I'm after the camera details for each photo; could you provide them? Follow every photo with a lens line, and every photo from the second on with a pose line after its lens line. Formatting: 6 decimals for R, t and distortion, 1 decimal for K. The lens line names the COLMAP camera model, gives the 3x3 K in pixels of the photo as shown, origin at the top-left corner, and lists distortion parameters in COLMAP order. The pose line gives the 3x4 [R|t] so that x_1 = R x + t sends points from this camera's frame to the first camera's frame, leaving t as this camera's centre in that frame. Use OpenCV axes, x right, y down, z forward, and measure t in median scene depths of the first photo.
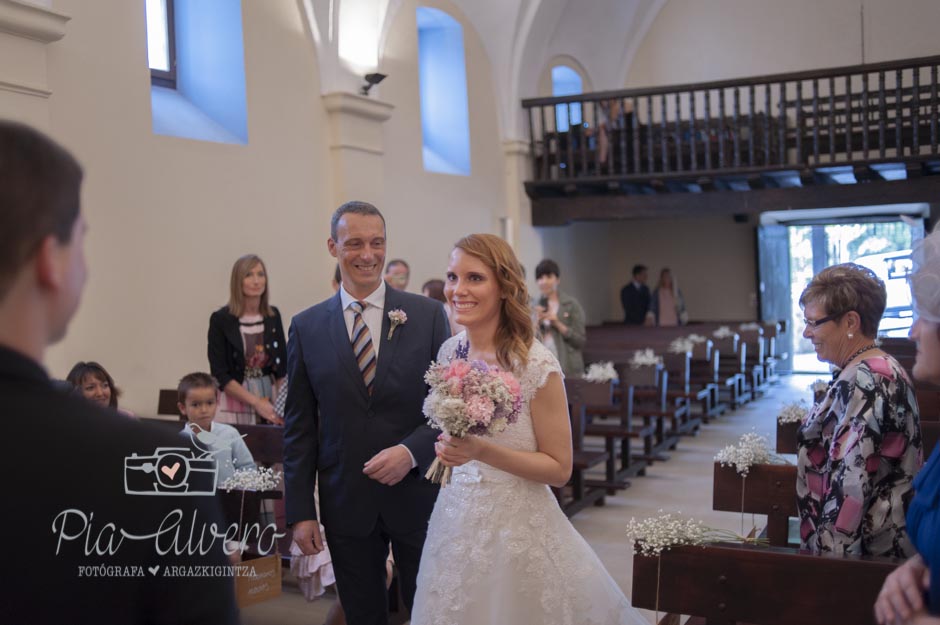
lens RADIAL K [[993.6, 0, 470.0], [0, 993.6, 312.5], [0, 0, 1]] dist [-0.001379, 0.010455]
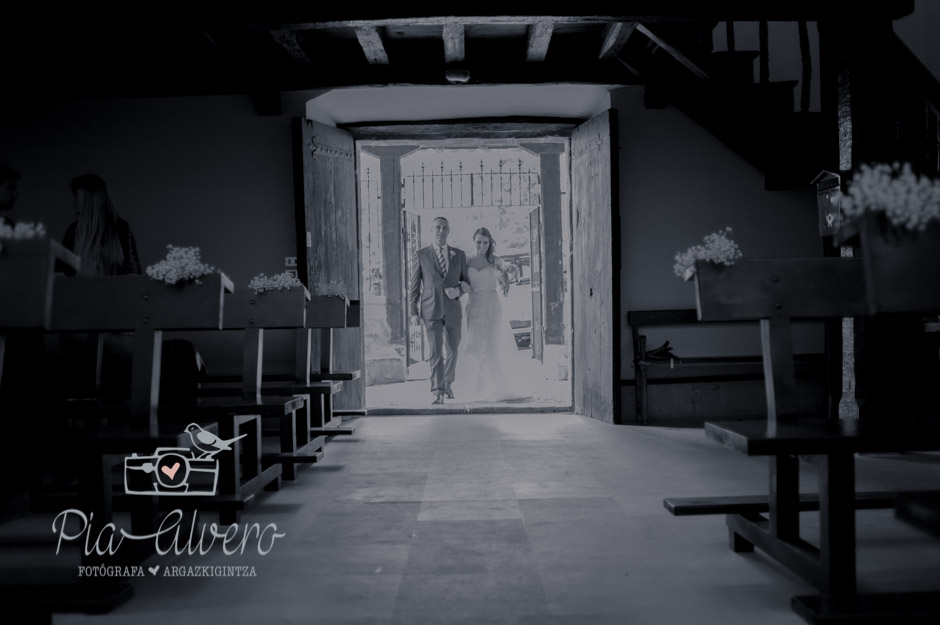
lens RADIAL K [[991.2, 0, 470.0], [0, 991.2, 312.5], [0, 0, 1]] dist [-0.019308, -0.005669]
pose [[0.900103, 0.015133, 0.435415, 0.196896], [0.007776, 0.998679, -0.050785, 0.046560], [-0.435608, 0.049097, 0.898796, 0.677683]]
